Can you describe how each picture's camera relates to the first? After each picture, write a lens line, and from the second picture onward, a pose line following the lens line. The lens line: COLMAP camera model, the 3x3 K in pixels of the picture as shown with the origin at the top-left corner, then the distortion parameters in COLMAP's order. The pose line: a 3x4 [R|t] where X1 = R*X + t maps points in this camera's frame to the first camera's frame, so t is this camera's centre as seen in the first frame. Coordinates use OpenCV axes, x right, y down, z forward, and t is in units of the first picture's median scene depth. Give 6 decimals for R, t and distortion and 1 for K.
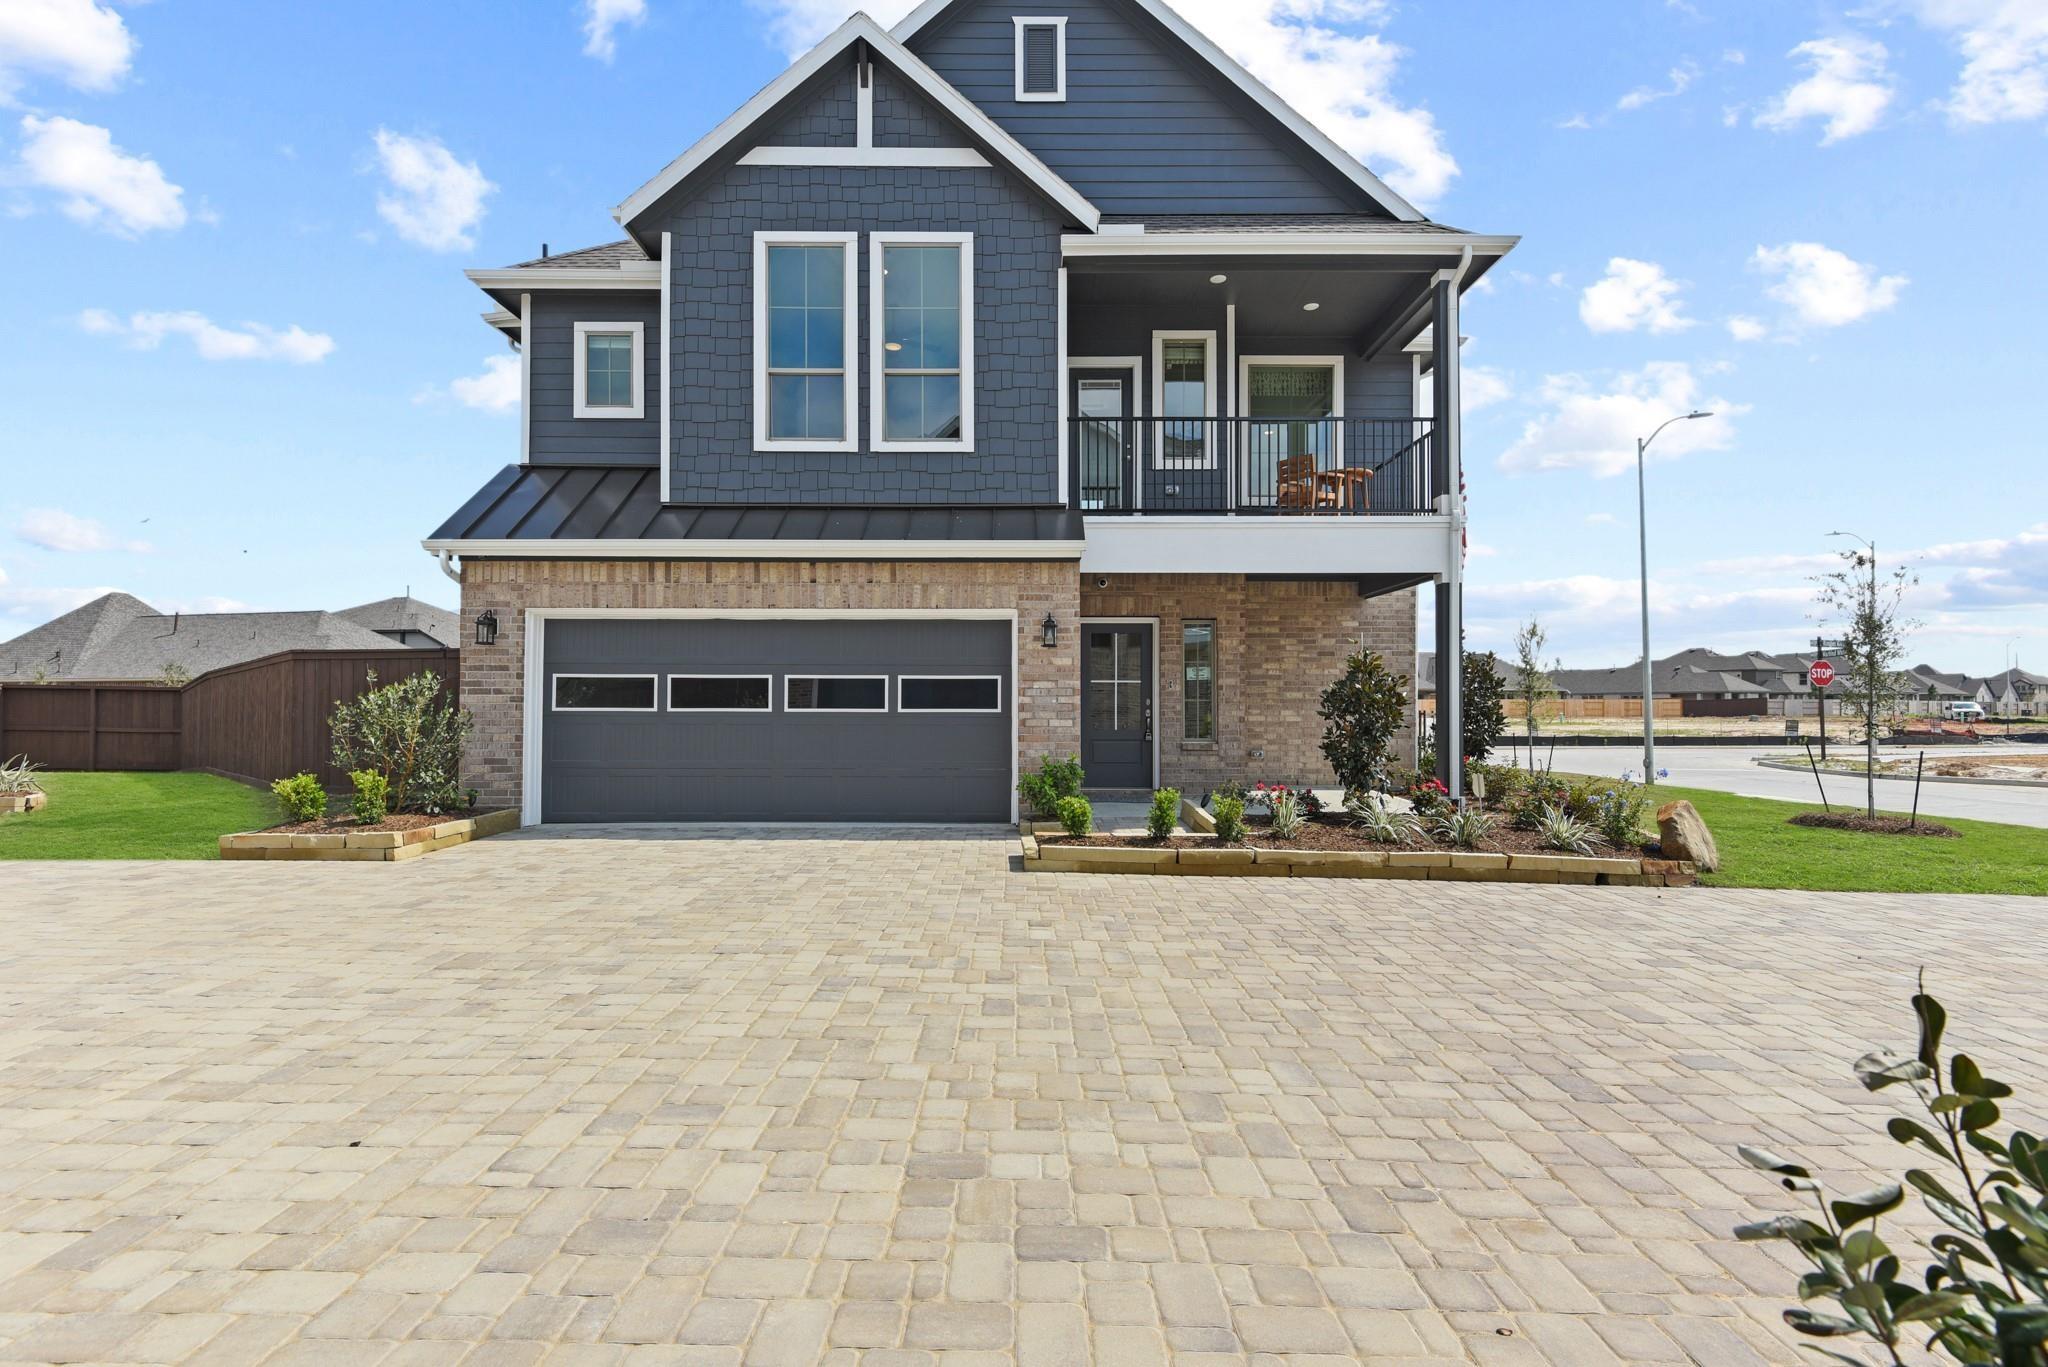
lens RADIAL K [[939.8, 0, 1017.6], [0, 939.8, 682.4], [0, 0, 1]] dist [0.009171, -0.009349]
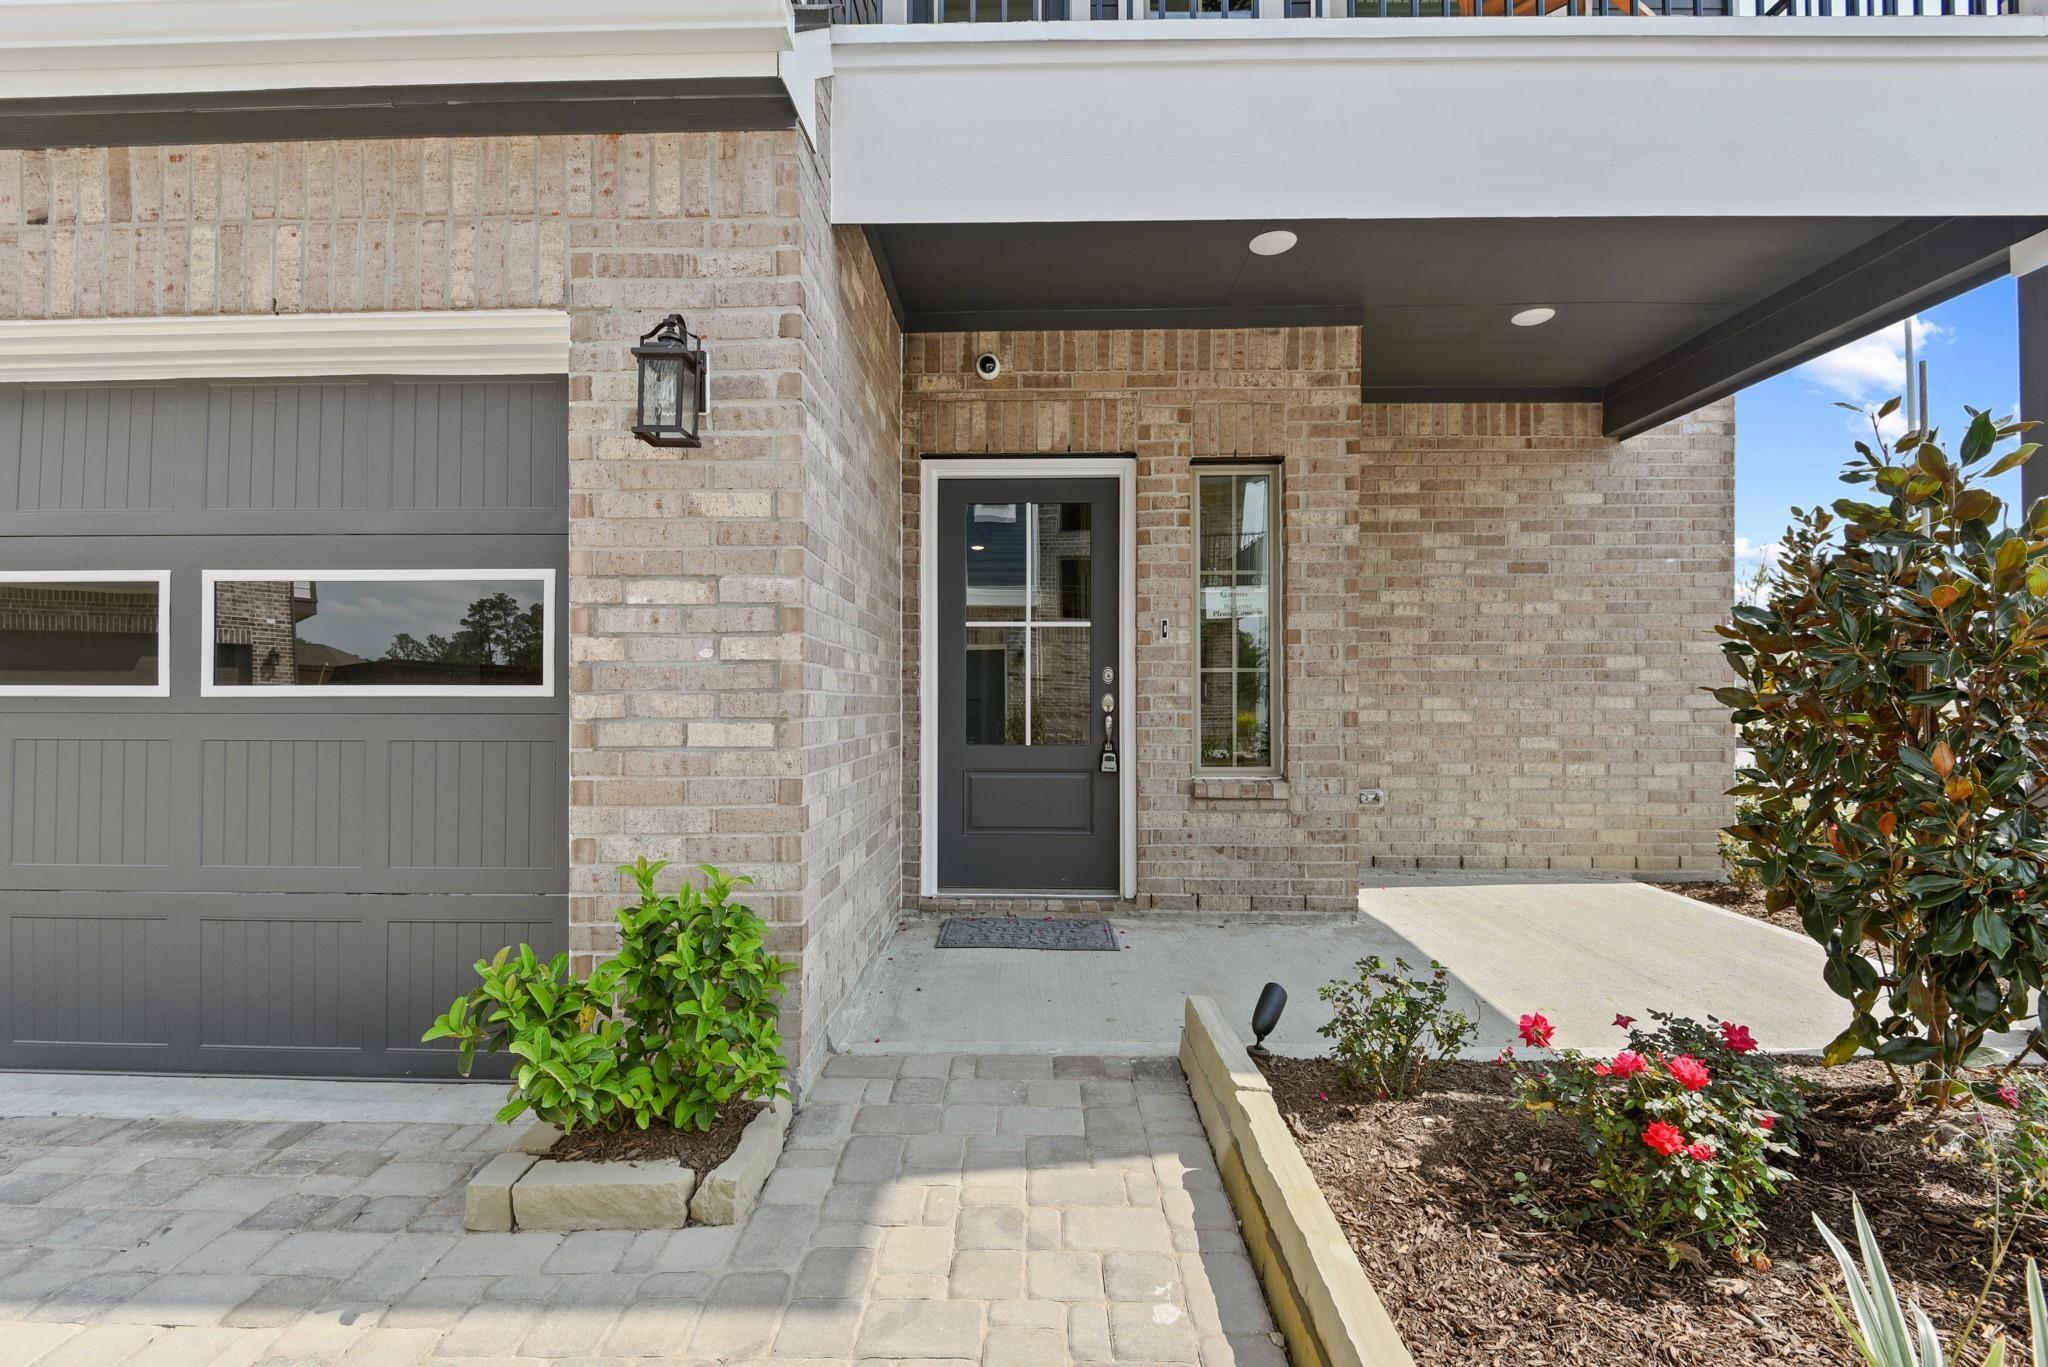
lens RADIAL K [[939.8, 0, 1022.9], [0, 939.8, 691.6], [0, 0, 1]] dist [0.009171, -0.009349]
pose [[0.999799, -0.001996, -0.019944, 0.112096], [0.002239, 0.999924, 0.012162, 0.023161], [0.019919, -0.012204, 0.999727, 0.609958]]
